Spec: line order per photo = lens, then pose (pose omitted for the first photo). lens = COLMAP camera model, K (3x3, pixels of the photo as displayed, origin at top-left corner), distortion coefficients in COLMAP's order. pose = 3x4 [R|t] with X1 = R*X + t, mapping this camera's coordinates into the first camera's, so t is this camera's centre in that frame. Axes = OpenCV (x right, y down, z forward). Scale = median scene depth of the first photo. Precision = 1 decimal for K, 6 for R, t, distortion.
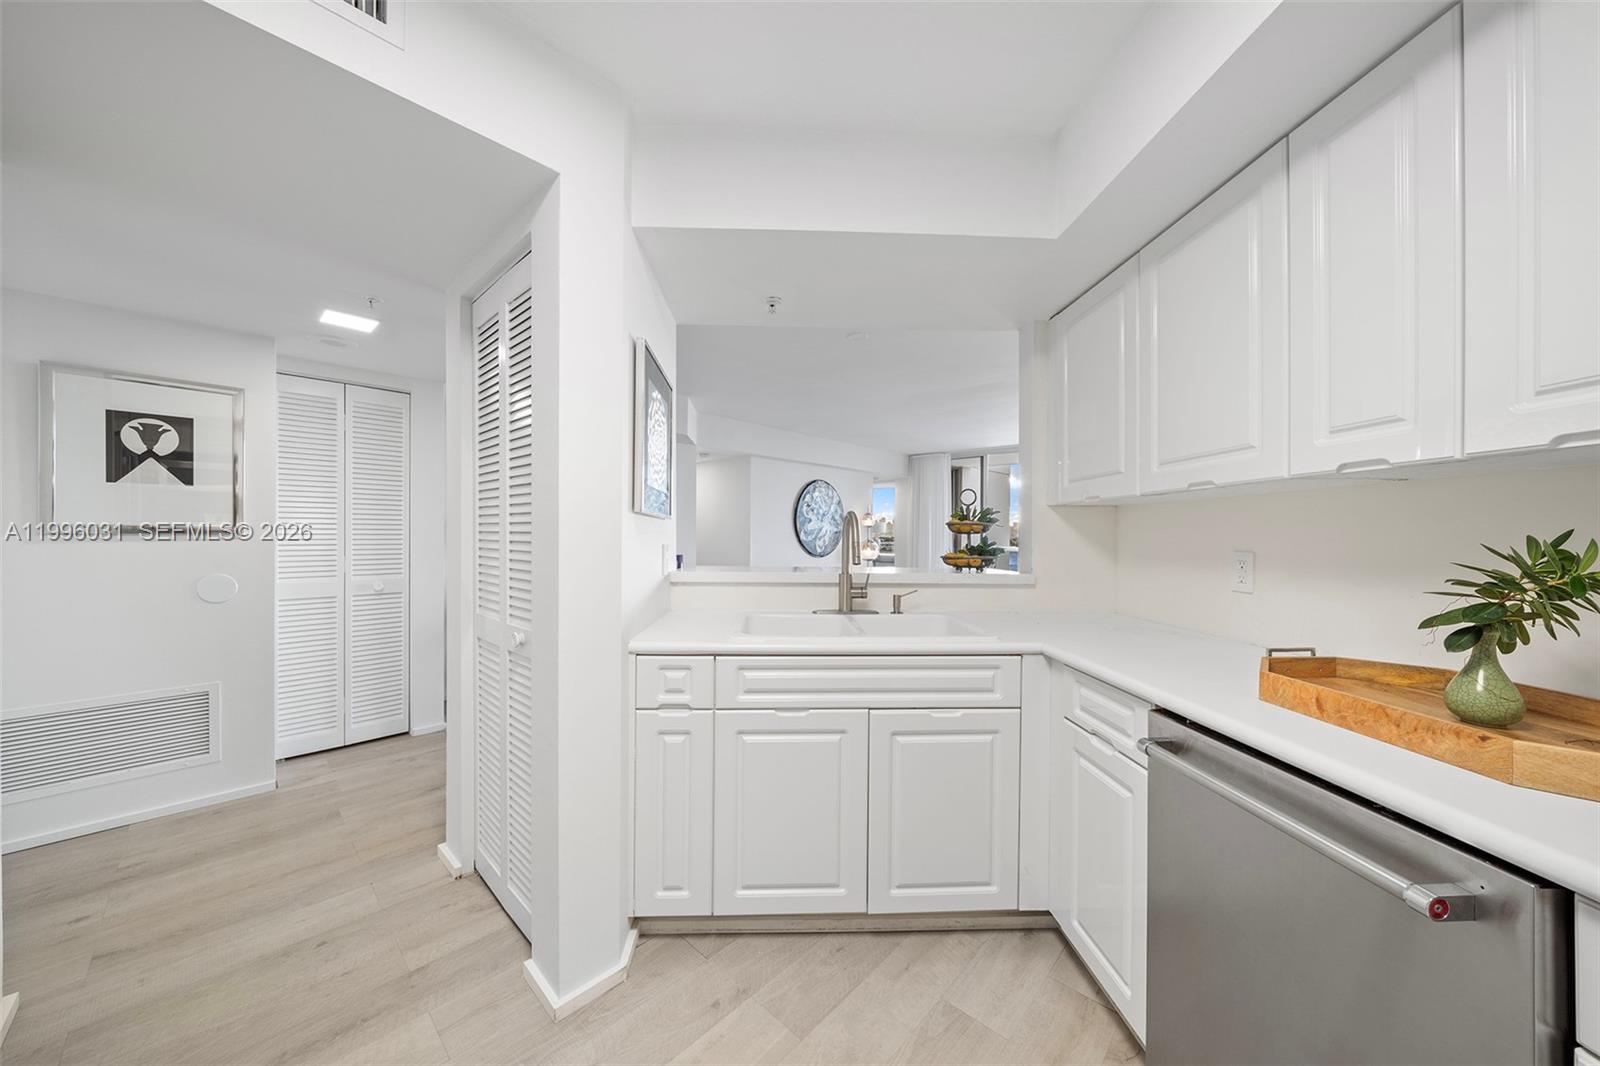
lens RADIAL K [[556.9, 0, 807.7], [0, 556.9, 538.0], [0, 0, 1]] dist [-0.009444, 0.000931]
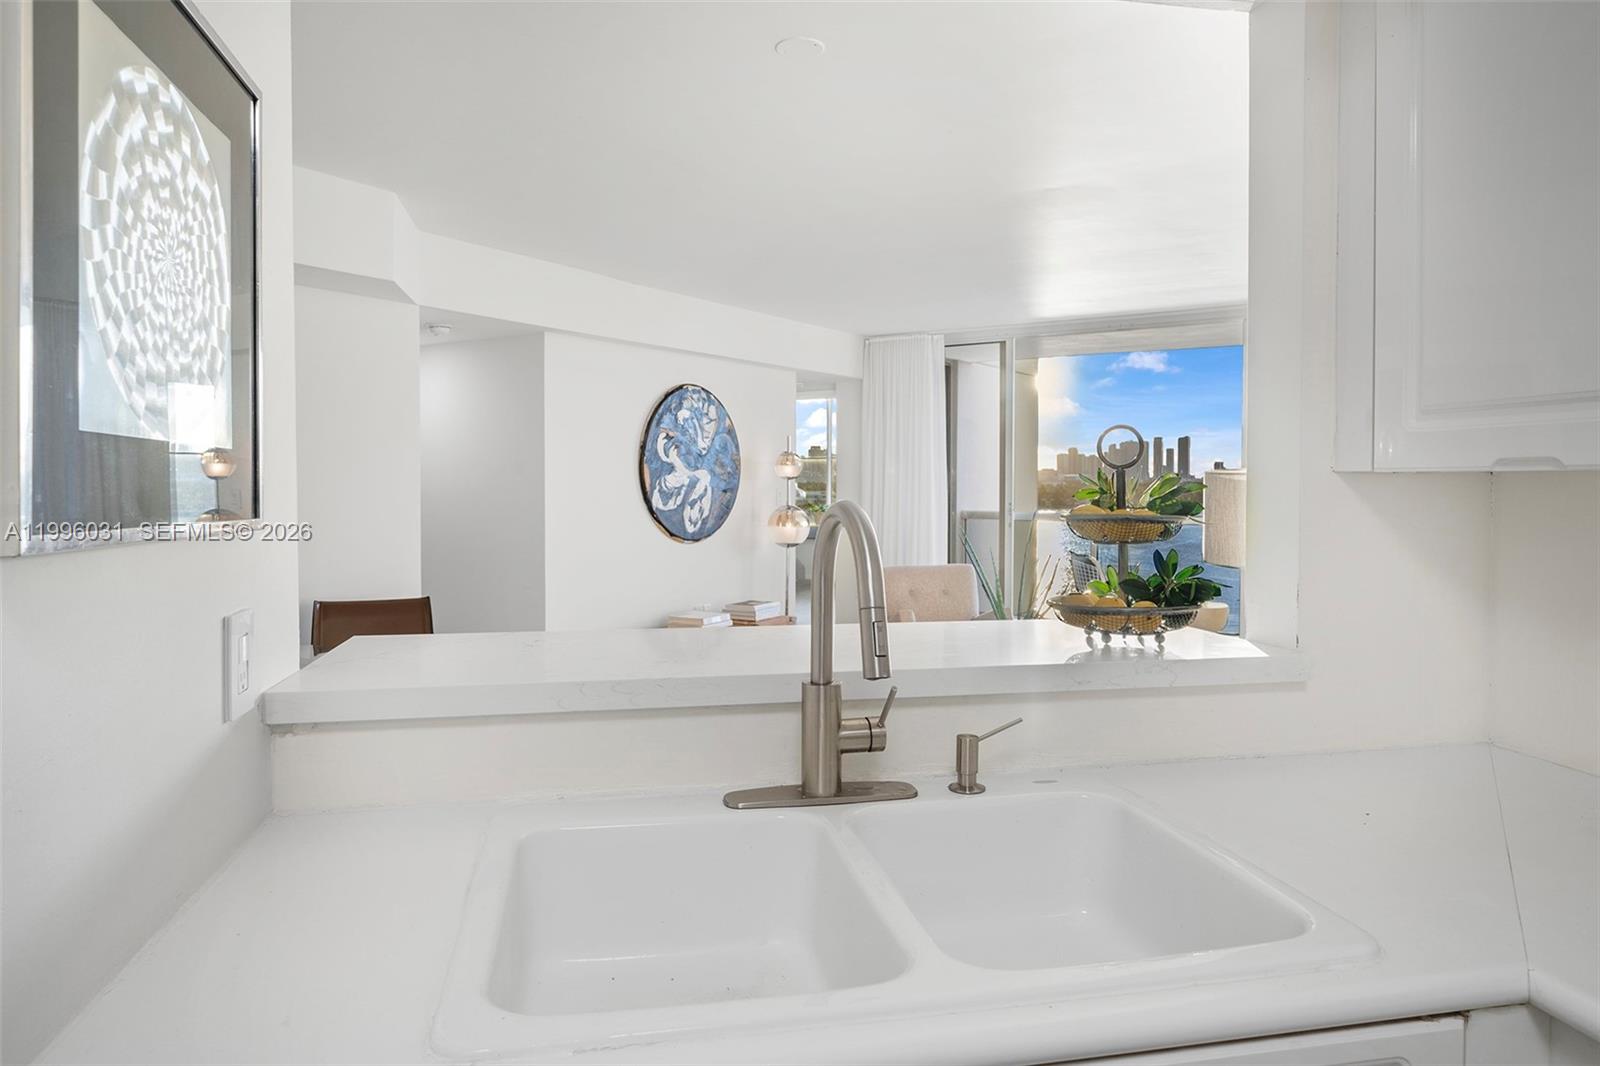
lens RADIAL K [[969.9, 0, 798.8], [0, 969.9, 520.5], [0, 0, 1]] dist [0.002389, -0.000973]
pose [[0.989158, -0.010889, 0.146449, -0.028625], [0.004898, 0.999138, 0.041212, -0.053155], [-0.146771, -0.040048, 0.988359, 0.386641]]
